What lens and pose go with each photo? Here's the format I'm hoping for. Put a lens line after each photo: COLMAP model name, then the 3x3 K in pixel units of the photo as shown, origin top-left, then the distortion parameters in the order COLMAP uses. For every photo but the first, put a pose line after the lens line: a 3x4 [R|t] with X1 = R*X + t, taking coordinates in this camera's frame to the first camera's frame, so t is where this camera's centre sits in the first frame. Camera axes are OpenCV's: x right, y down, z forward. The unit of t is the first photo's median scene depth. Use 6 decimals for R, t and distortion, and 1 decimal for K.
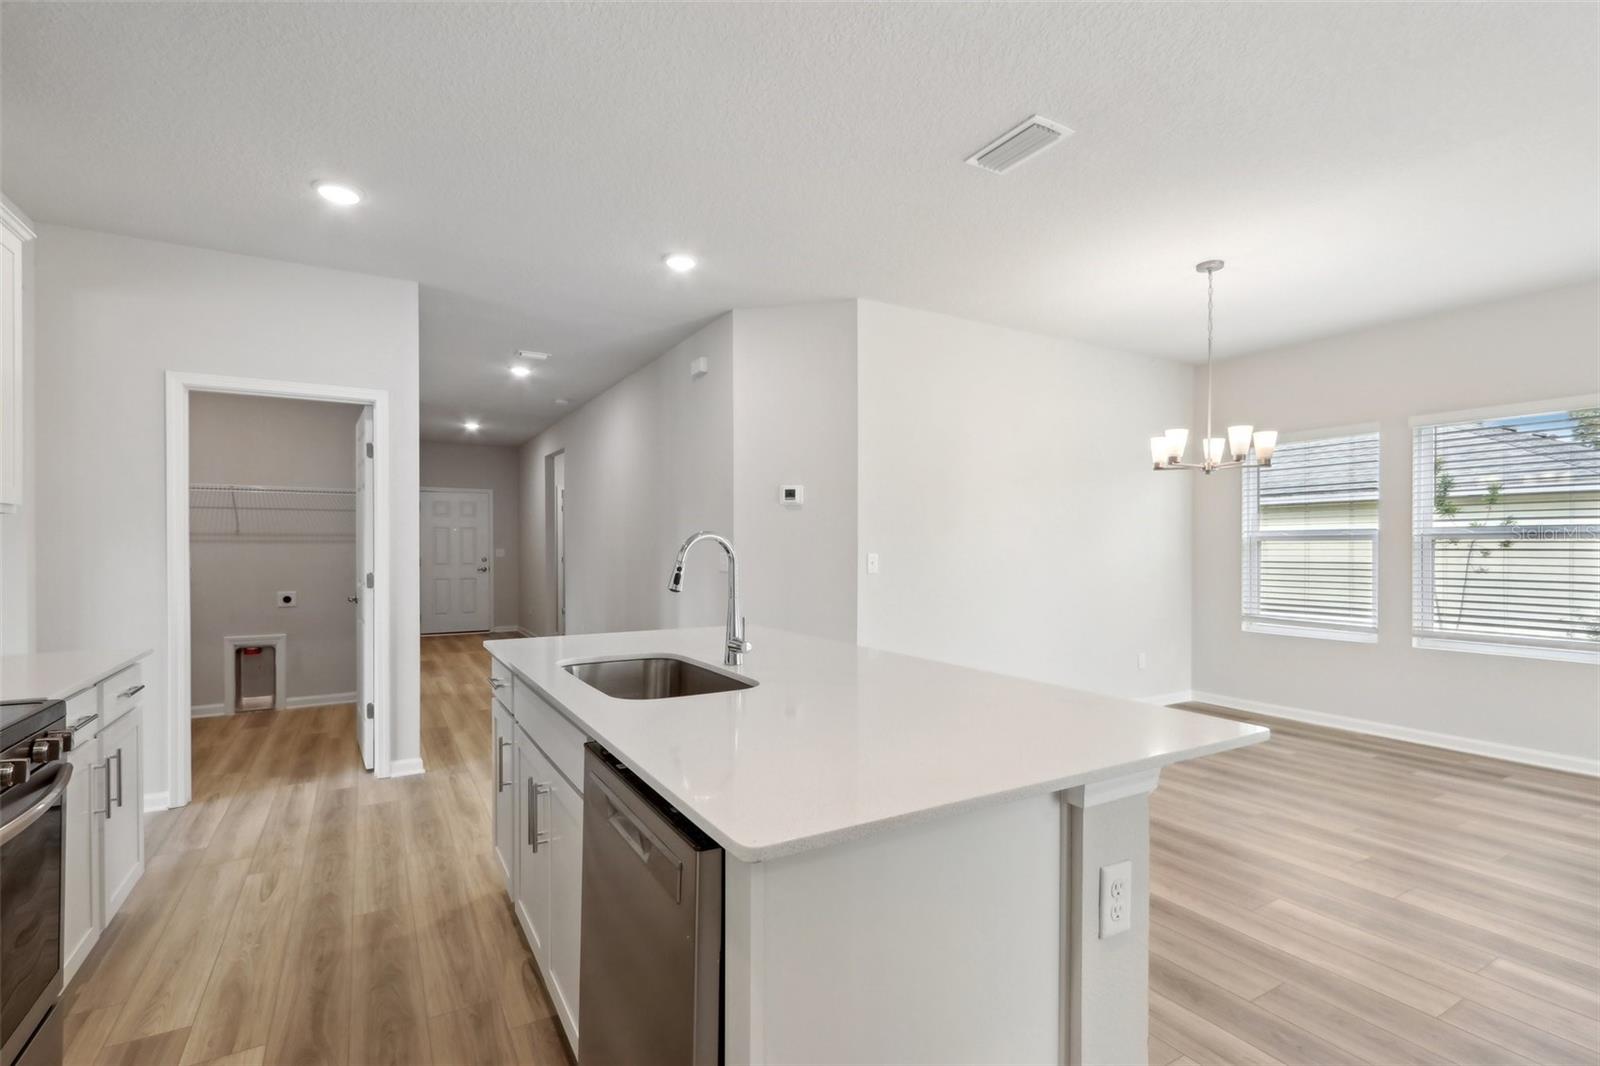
lens RADIAL K [[740.6, 0, 789.3], [0, 740.6, 556.5], [0, 0, 1]] dist [-0.001961, 0.000867]
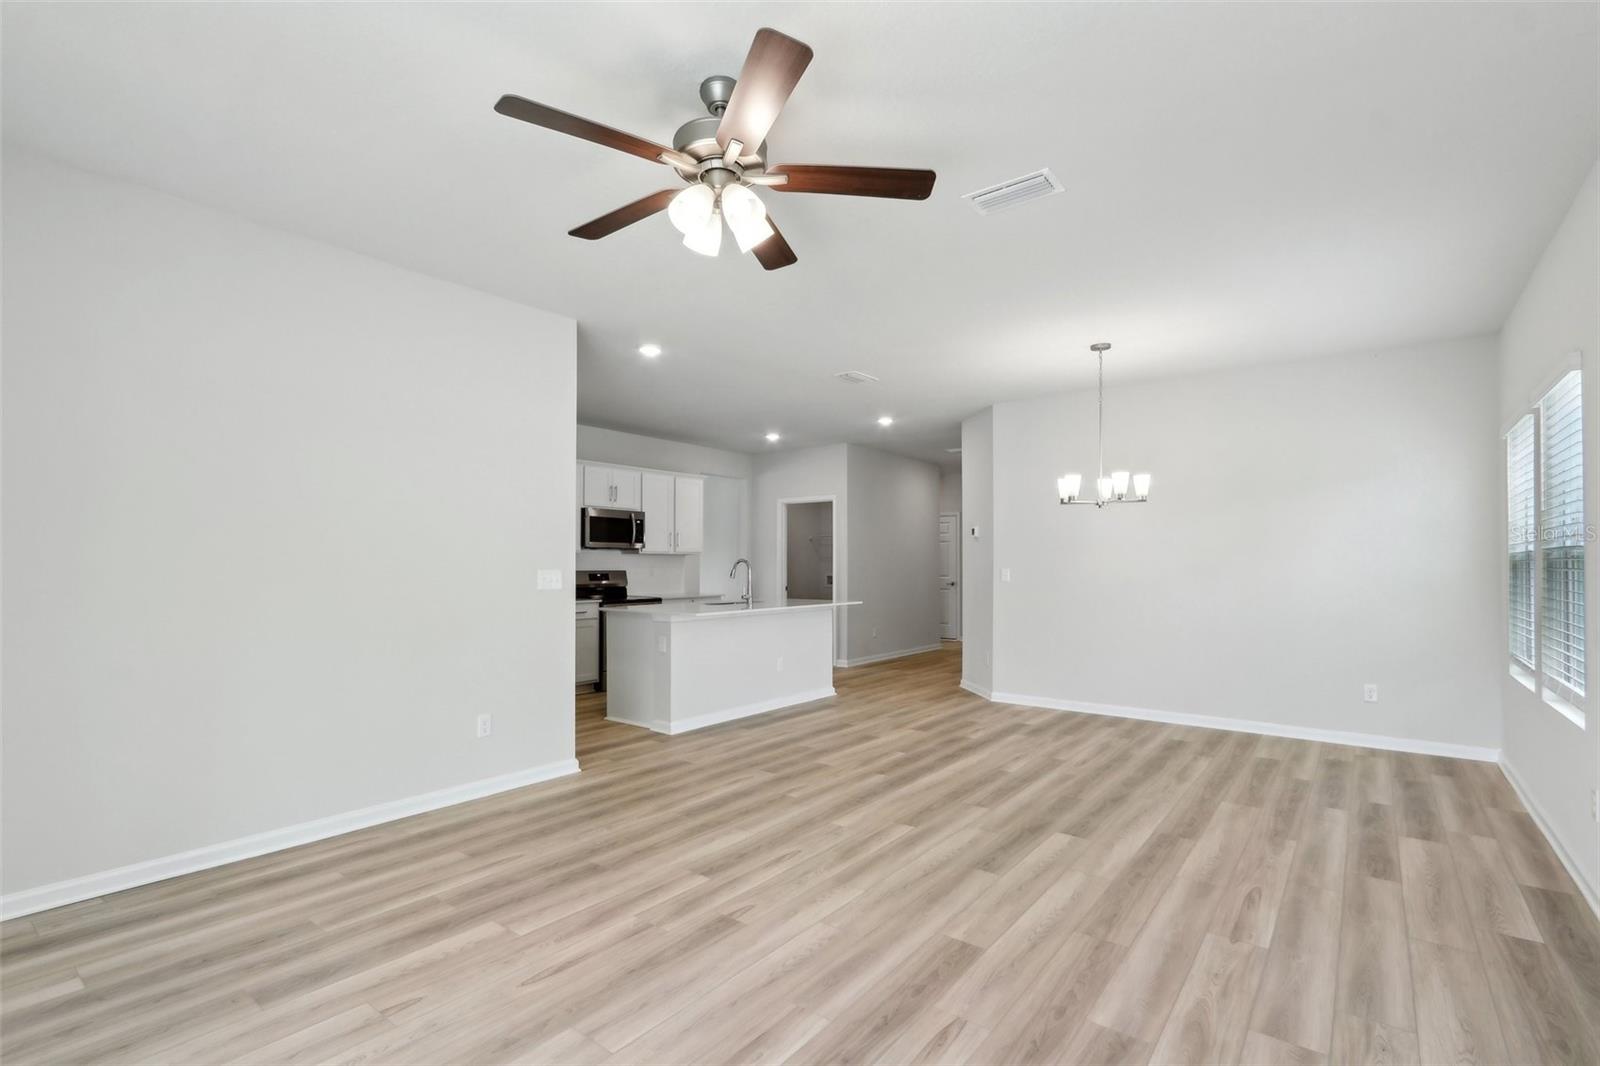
lens RADIAL K [[740.6, 0, 778.3], [0, 740.6, 561.9], [0, 0, 1]] dist [-0.001961, 0.000867]
pose [[0.374677, -0.001421, -0.927154, 1.341886], [-0.014688, 0.999864, -0.007468, 0.000341], [0.927039, 0.016416, 0.374606, 0.001479]]
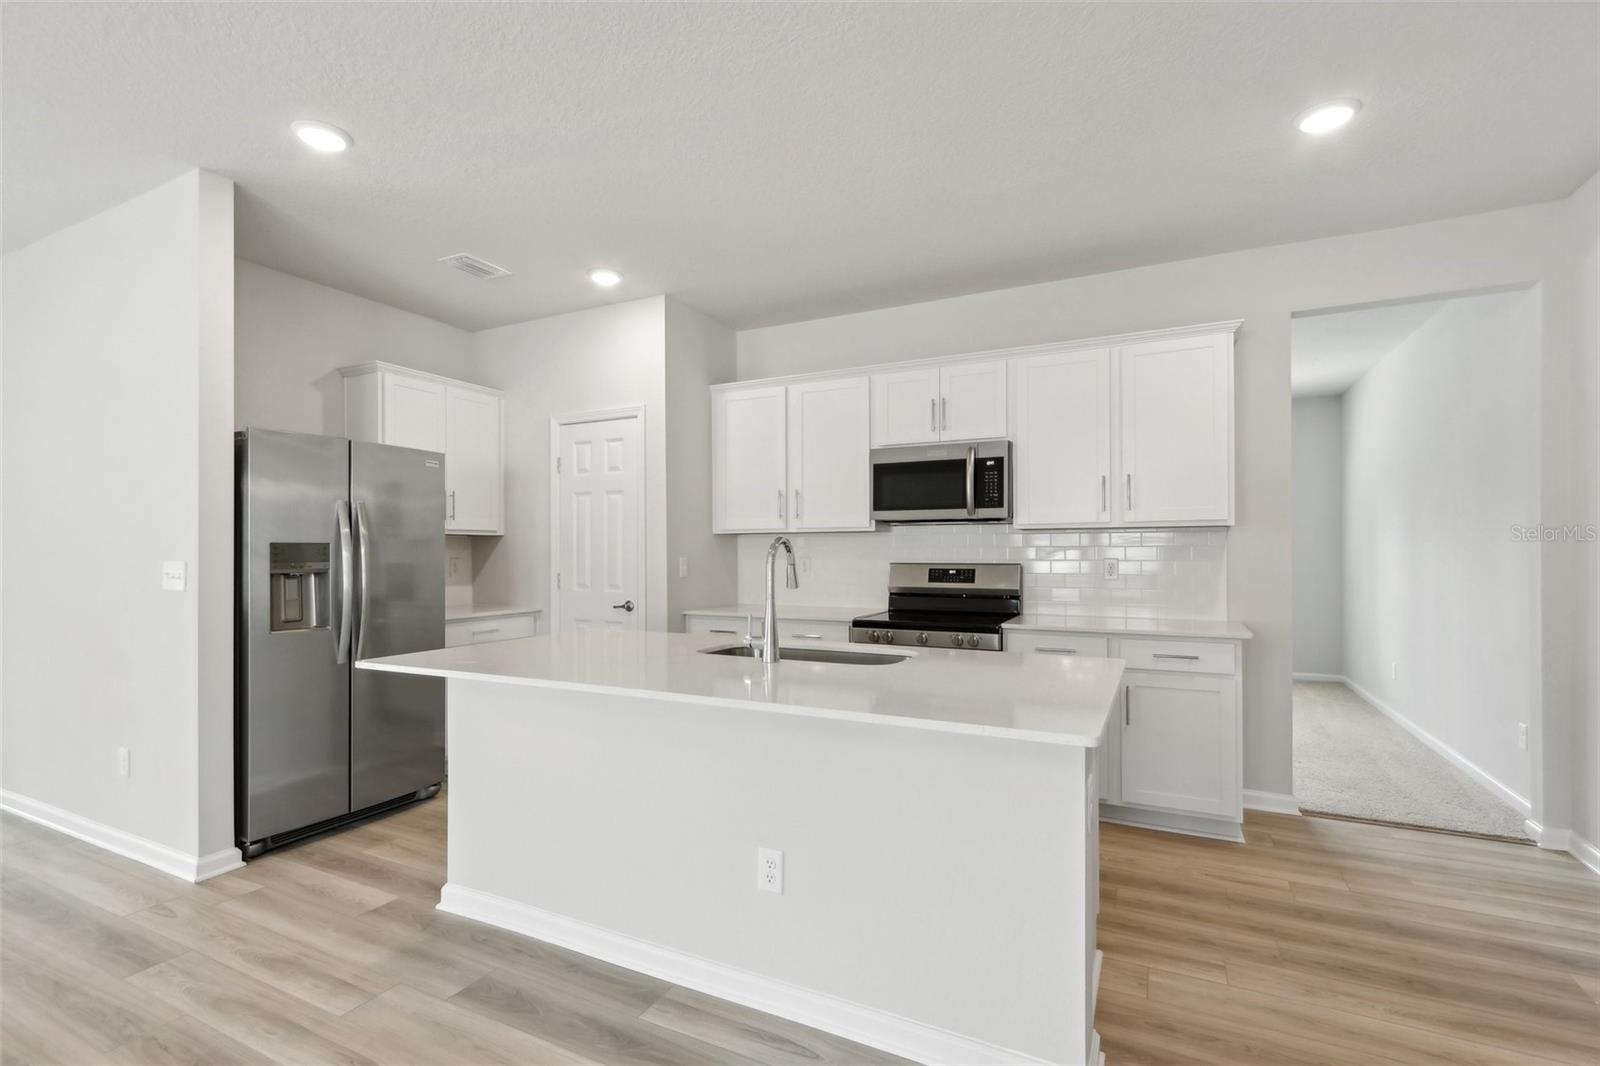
lens RADIAL K [[740.6, 0, 794.0], [0, 740.6, 554.1], [0, 0, 1]] dist [-0.001961, 0.000867]
pose [[-0.830138, 0.007310, -0.557510, 0.237676], [-0.004805, 0.999783, 0.020264, -0.015226], [0.557537, 0.019501, -0.829923, 0.935740]]
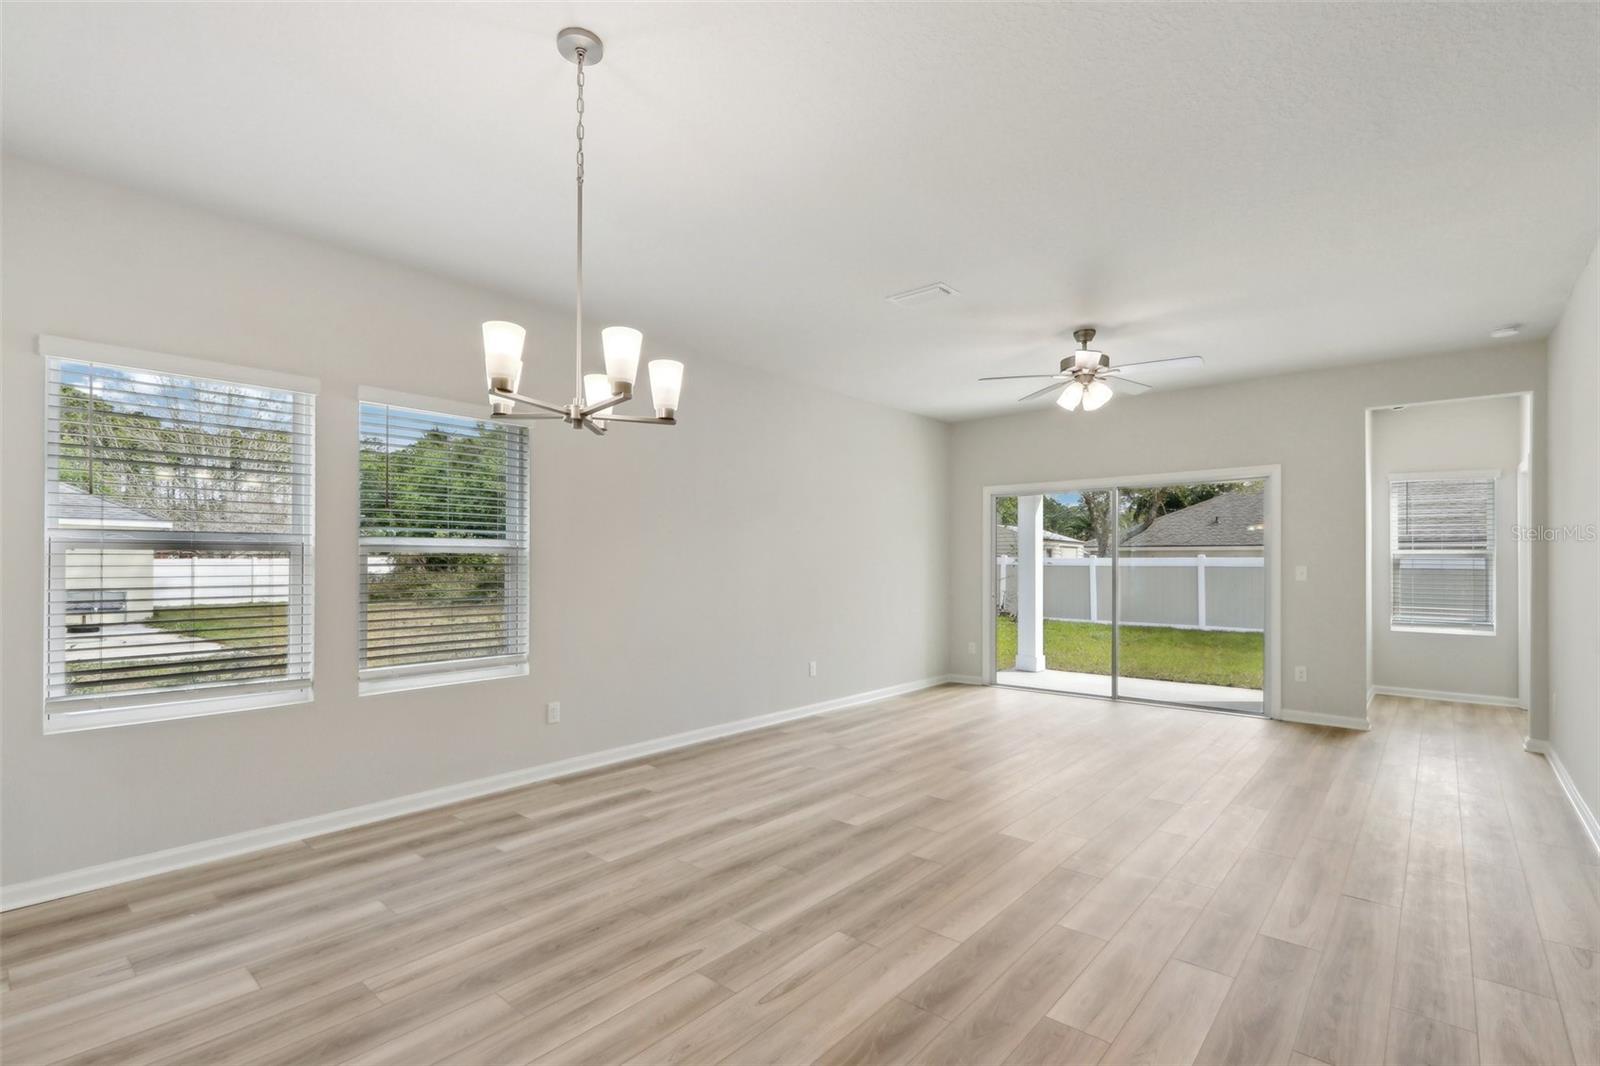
lens RADIAL K [[740.6, 0, 774.7], [0, 740.6, 561.9], [0, 0, 1]] dist [-0.001961, 0.000867]
pose [[-0.315011, 0.001080, 0.949087, 0.007393], [0.011504, 0.999930, 0.002681, -0.011068], [-0.949018, 0.011762, -0.315001, 0.896613]]
